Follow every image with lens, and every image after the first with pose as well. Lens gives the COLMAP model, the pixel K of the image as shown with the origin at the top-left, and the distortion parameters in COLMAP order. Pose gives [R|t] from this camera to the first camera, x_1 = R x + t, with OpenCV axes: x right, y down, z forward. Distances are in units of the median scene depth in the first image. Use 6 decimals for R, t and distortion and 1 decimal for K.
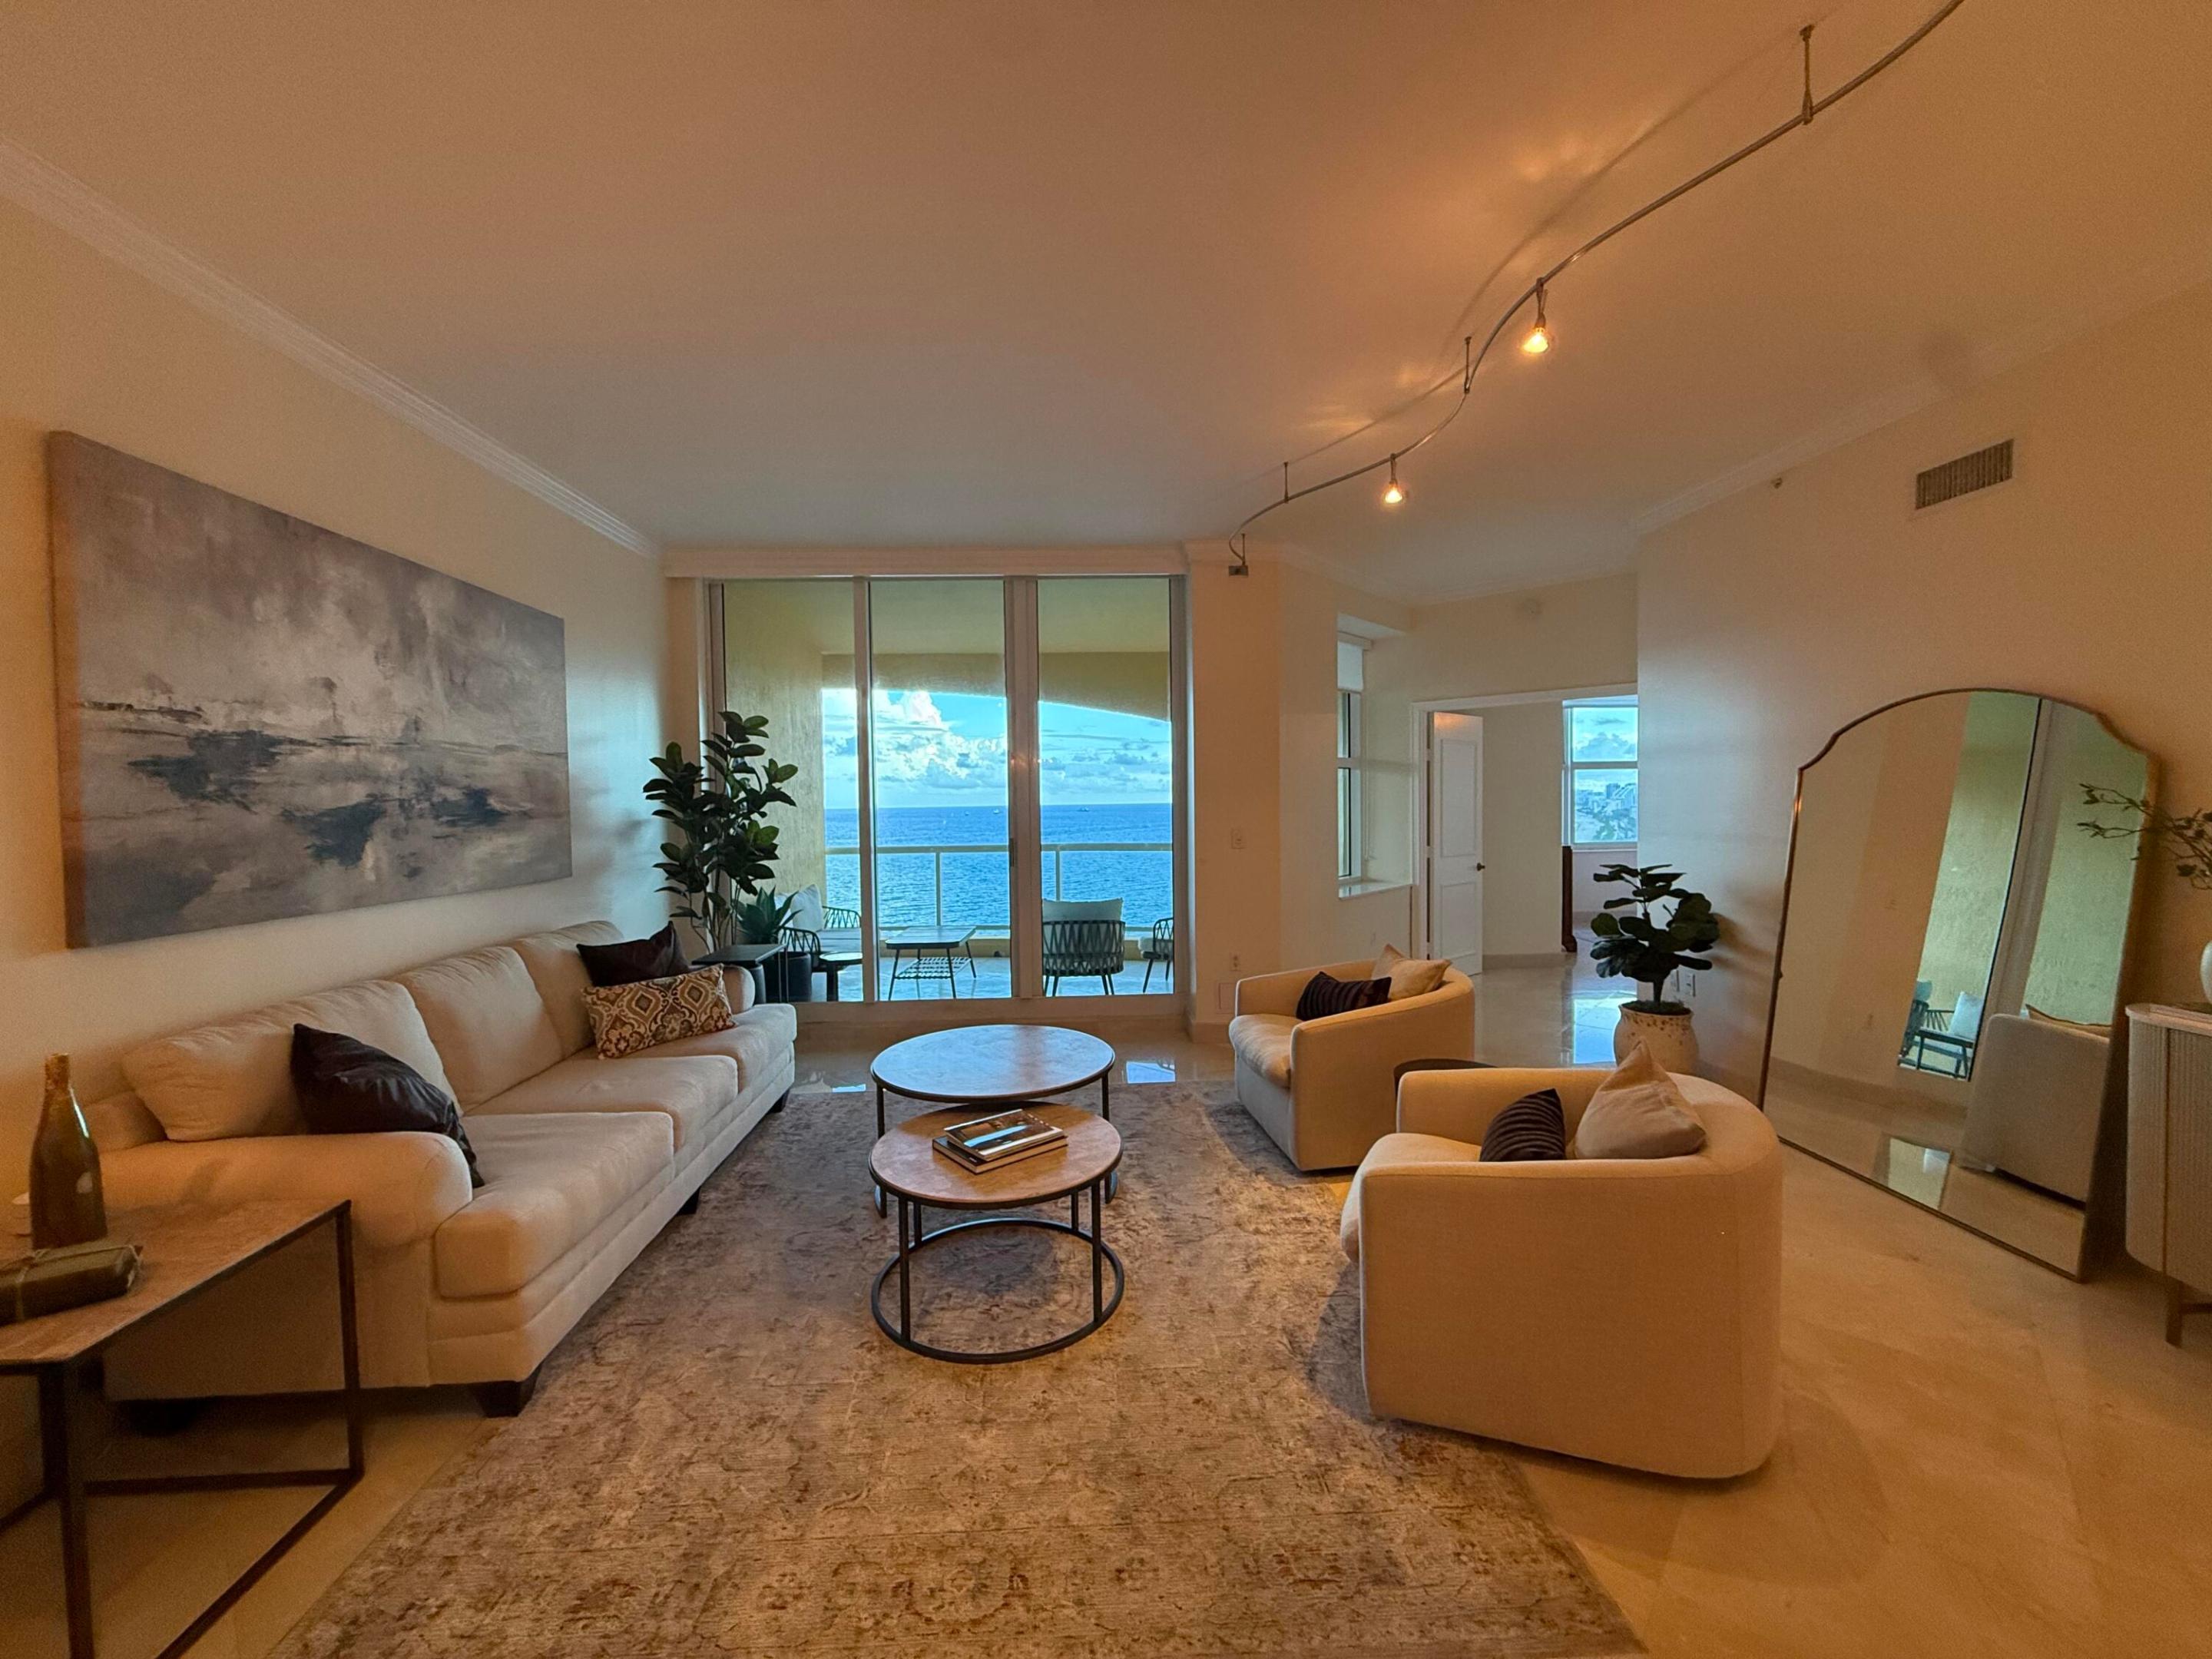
lens RADIAL K [[880.4, 0, 1094.4], [0, 880.4, 828.1], [0, 0, 1]] dist [0.001300, 0.000963]
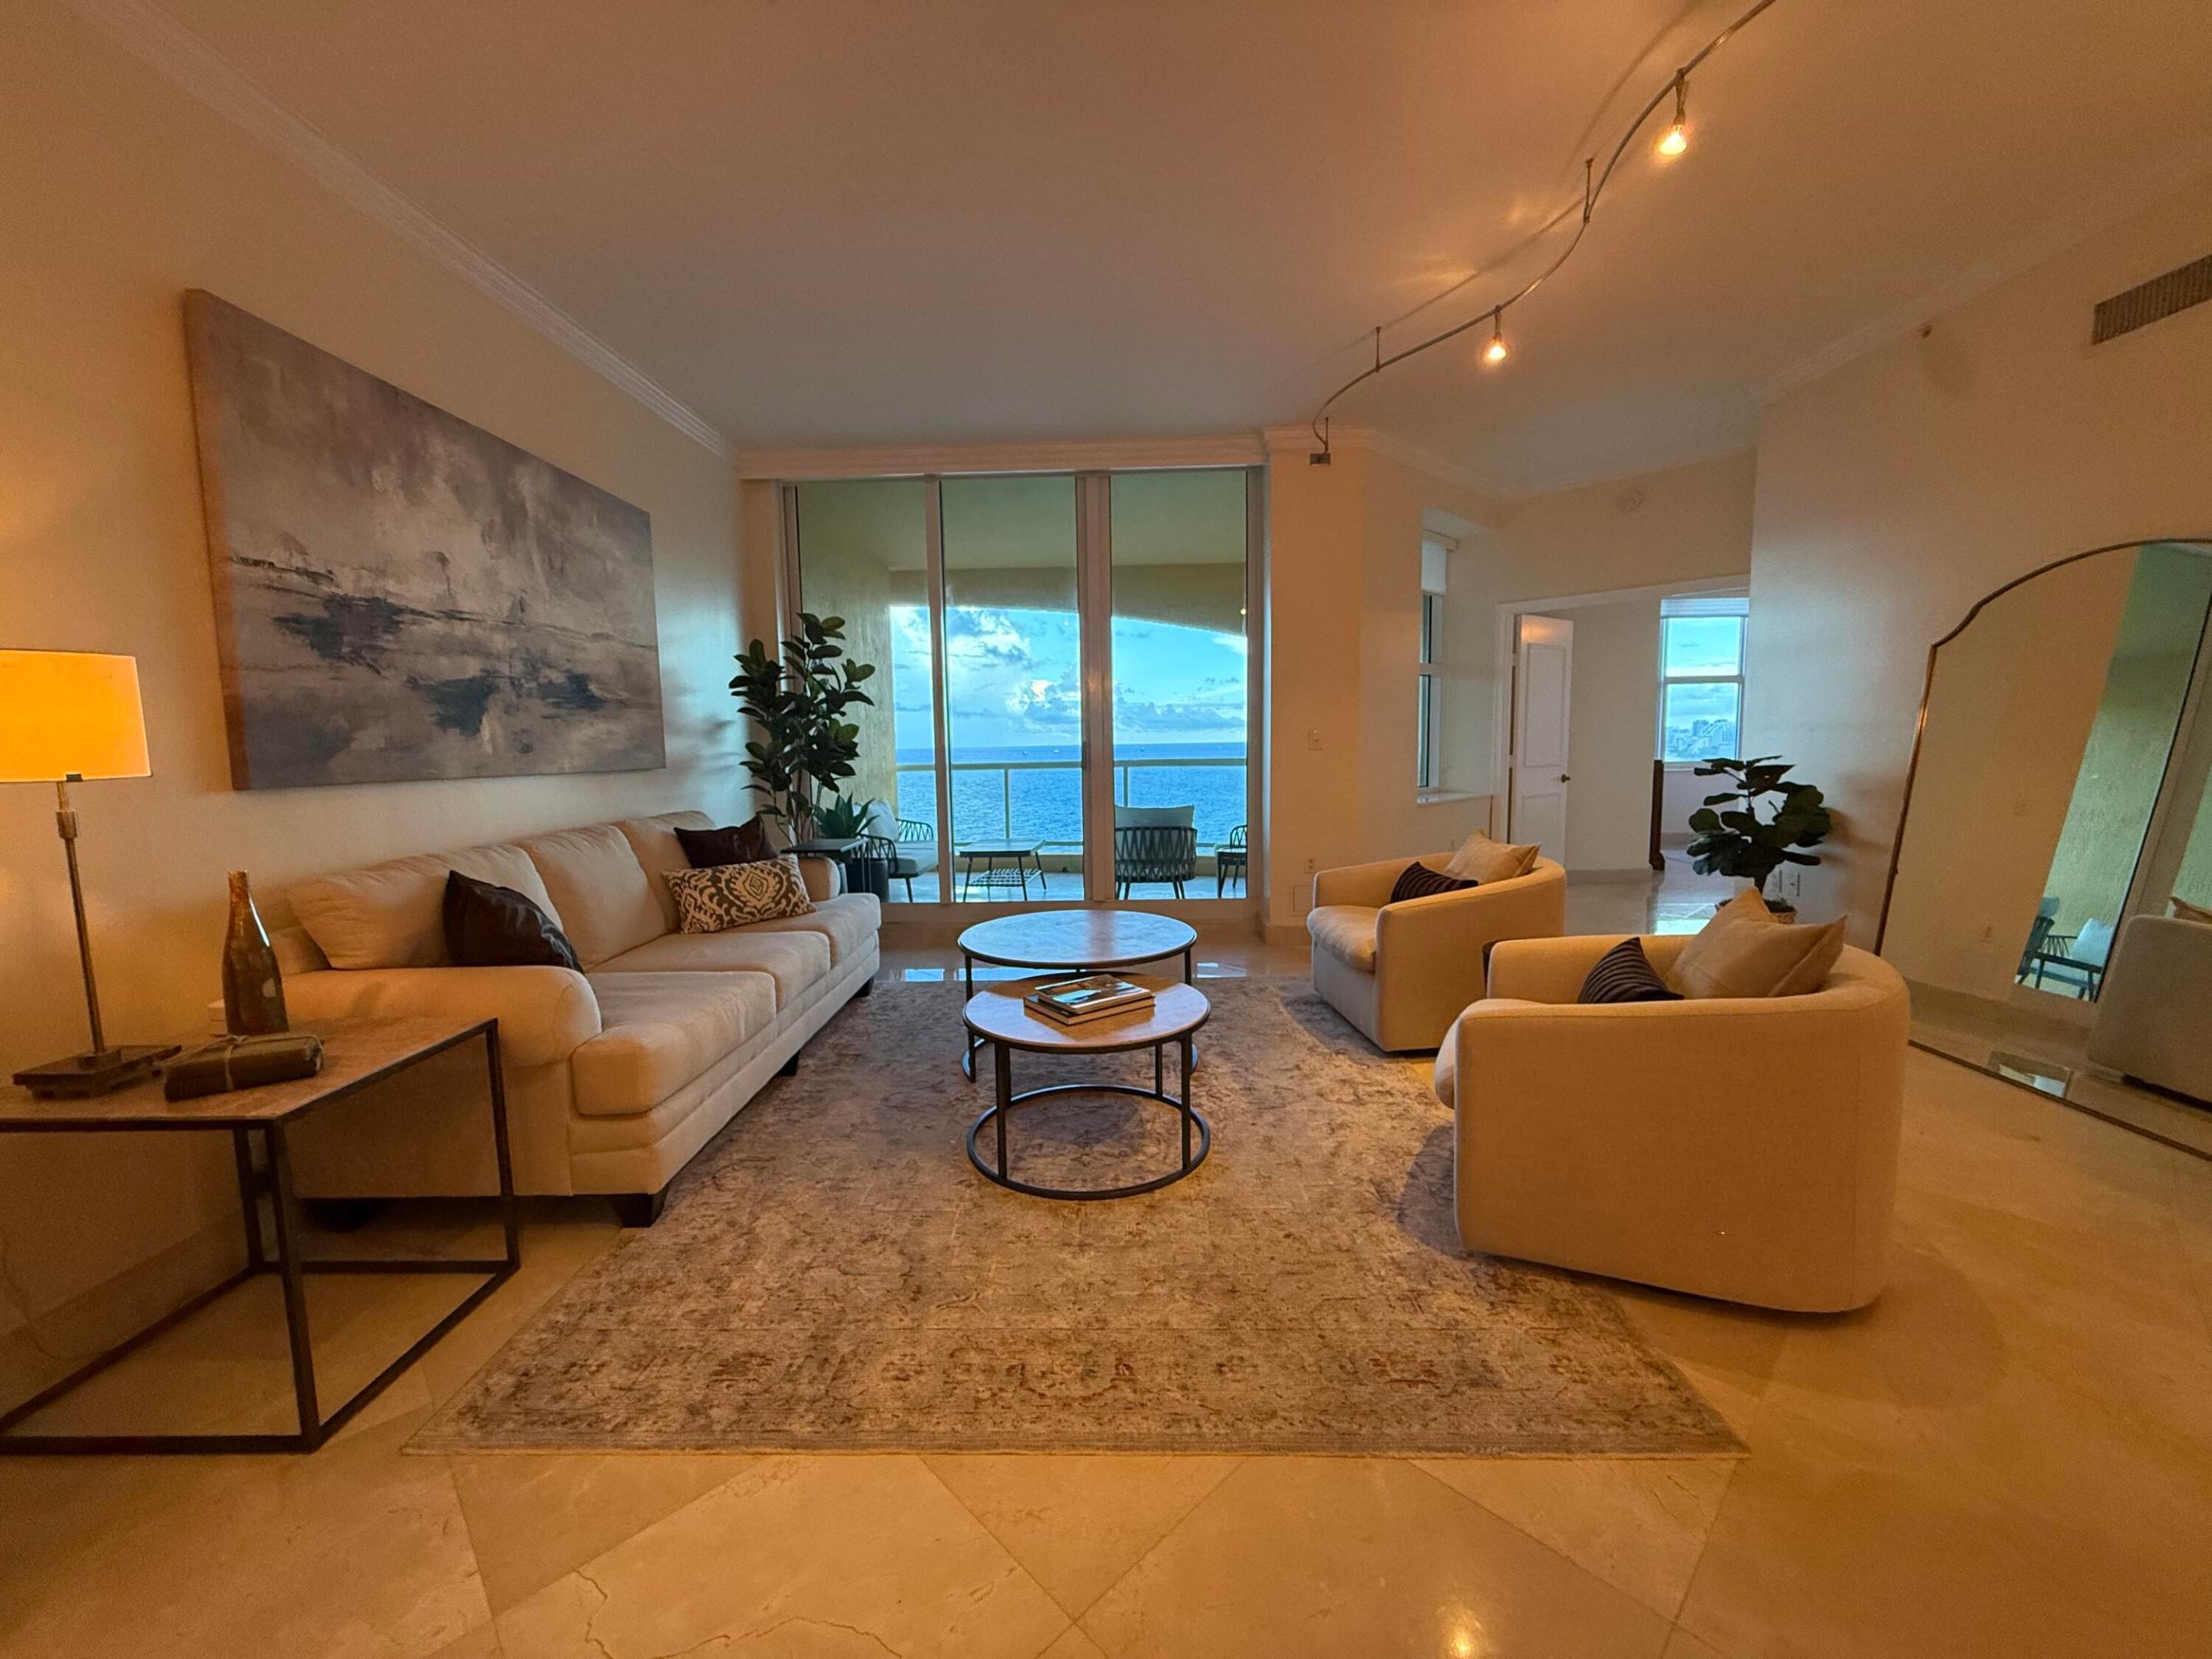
lens RADIAL K [[880.4, 0, 1094.5], [0, 880.4, 829.9], [0, 0, 1]] dist [0.001300, 0.000963]
pose [[0.997769, 0.002882, -0.066700, -0.029294], [0.001739, 0.997607, 0.069114, 0.076817], [0.066739, -0.069076, 0.995377, -0.003023]]
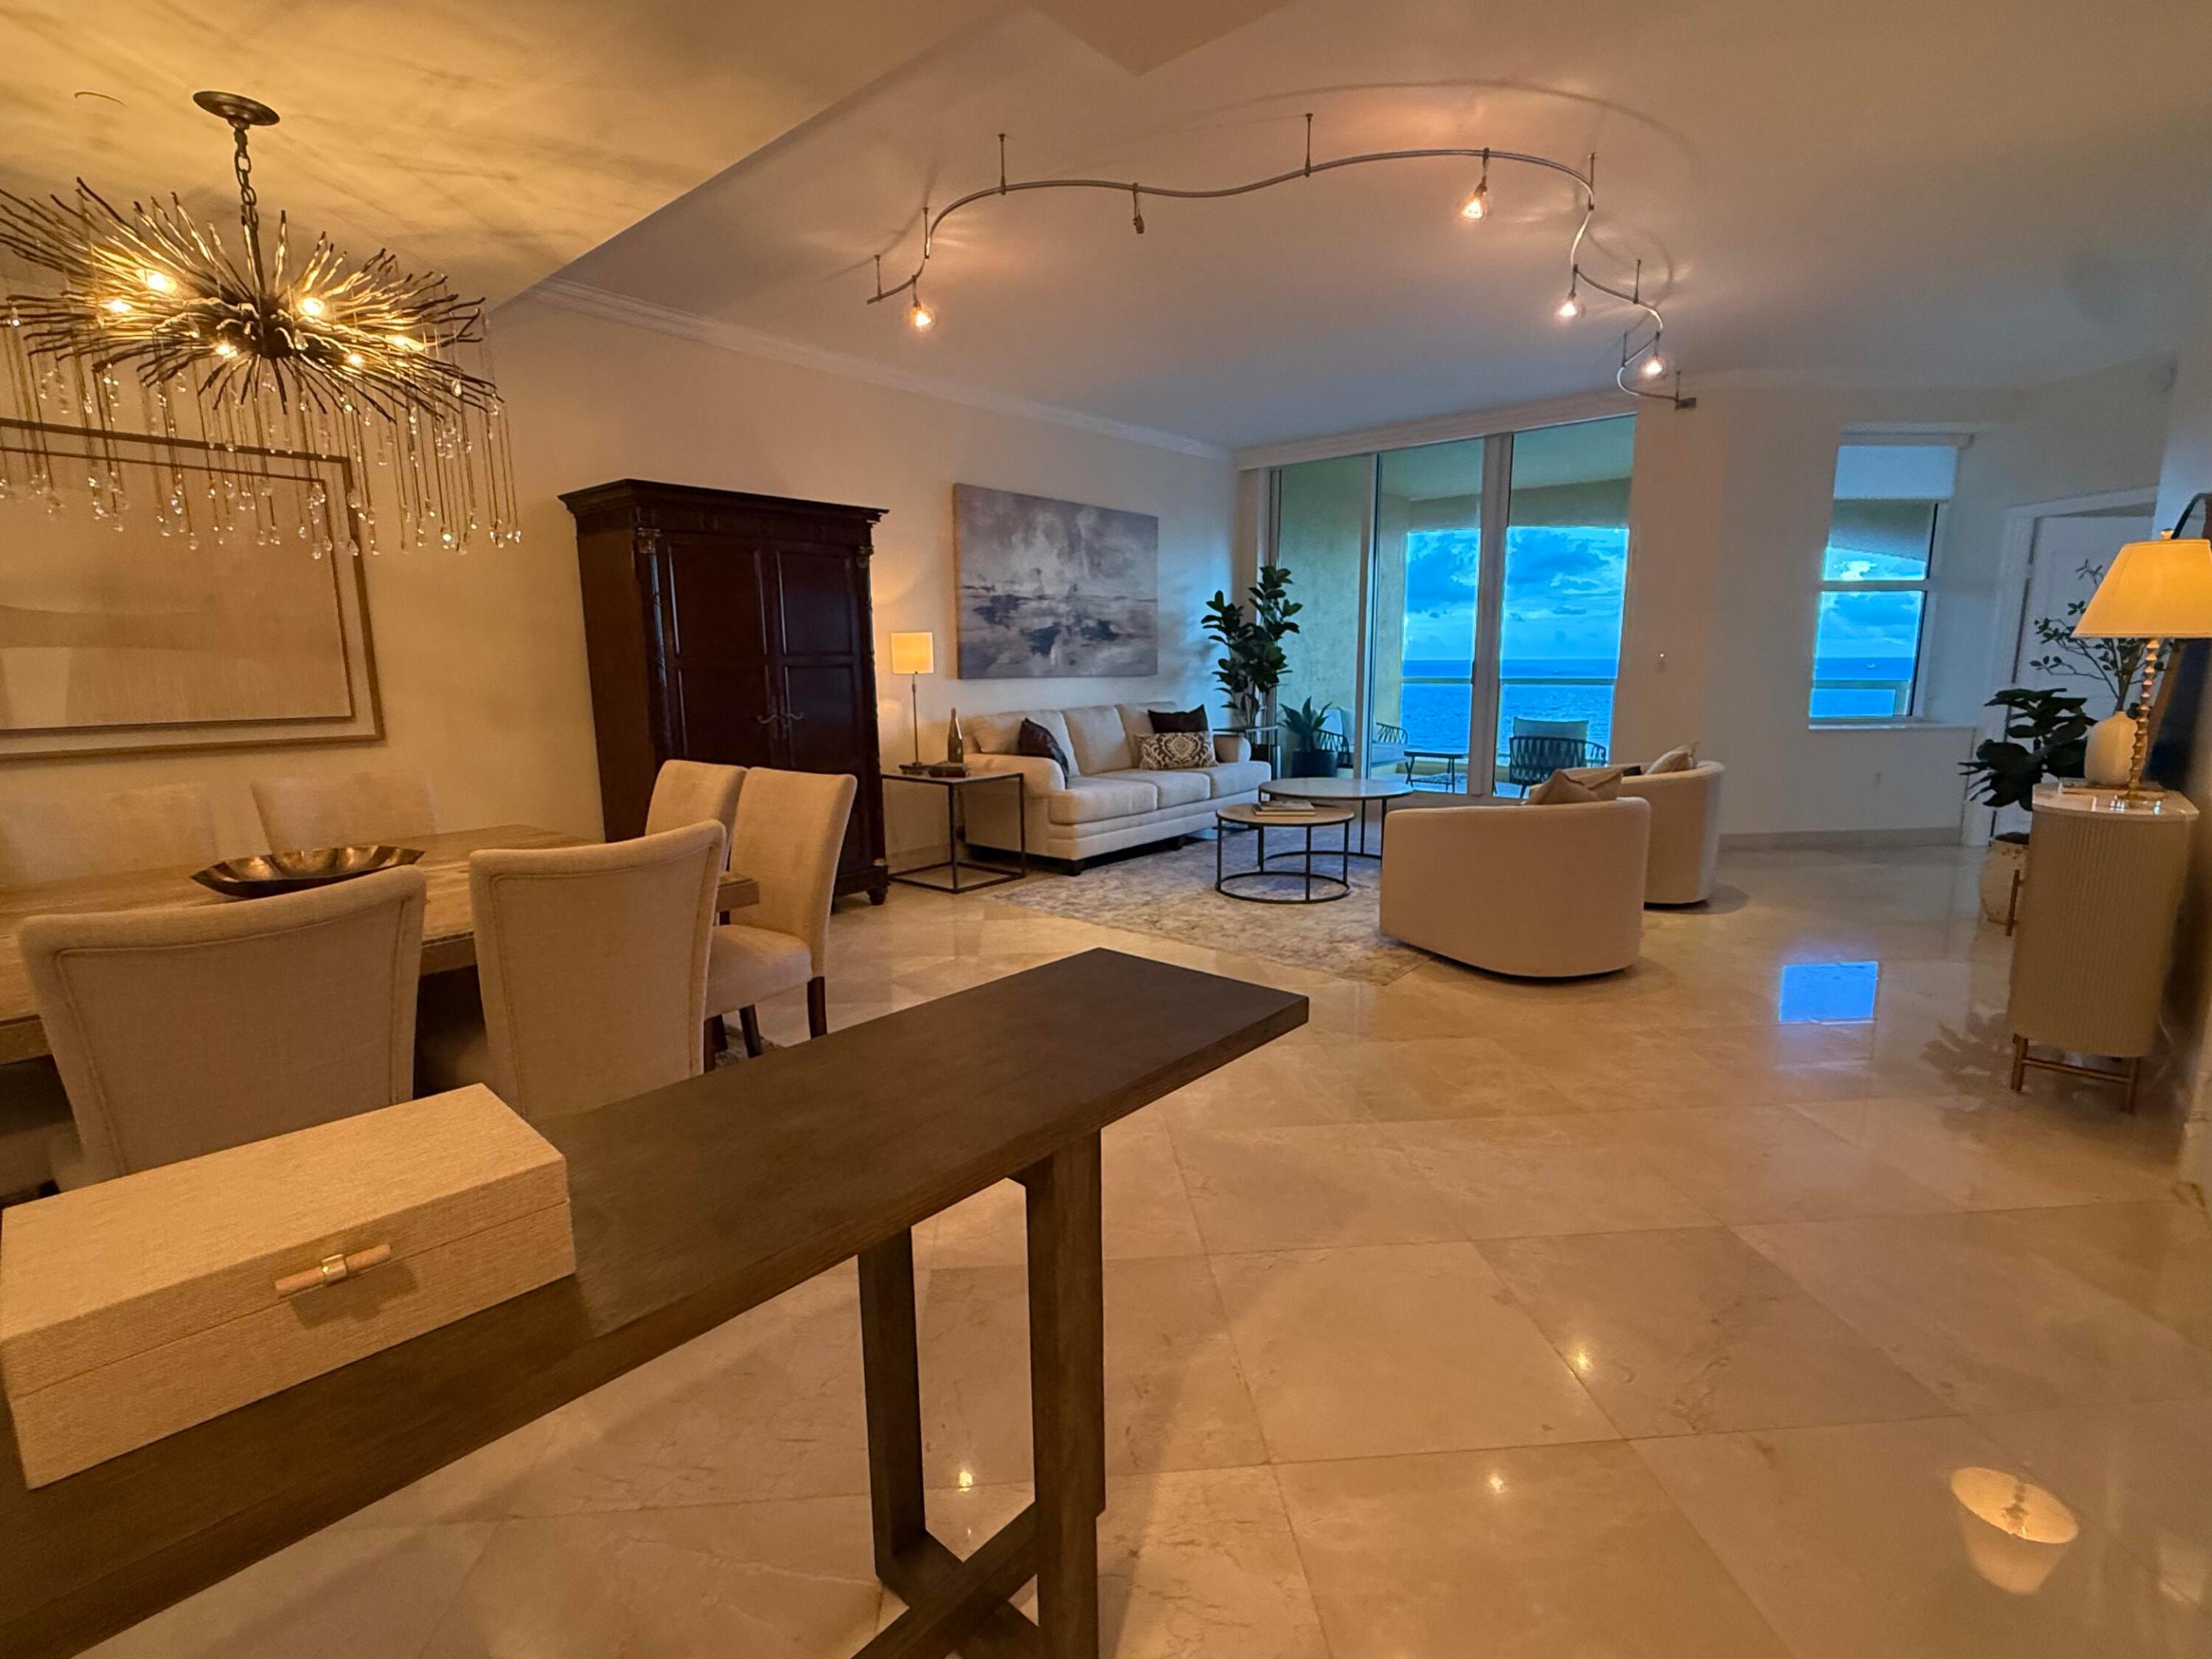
lens RADIAL K [[1030.3, 0, 1106.7], [0, 1030.3, 836.1], [0, 0, 1]] dist [0.002770, -0.000289]
pose [[0.734252, 0.125352, -0.667204, 0.935919], [-0.025530, 0.987208, 0.157377, 0.070811], [0.678397, -0.098521, 0.728060, -0.725129]]
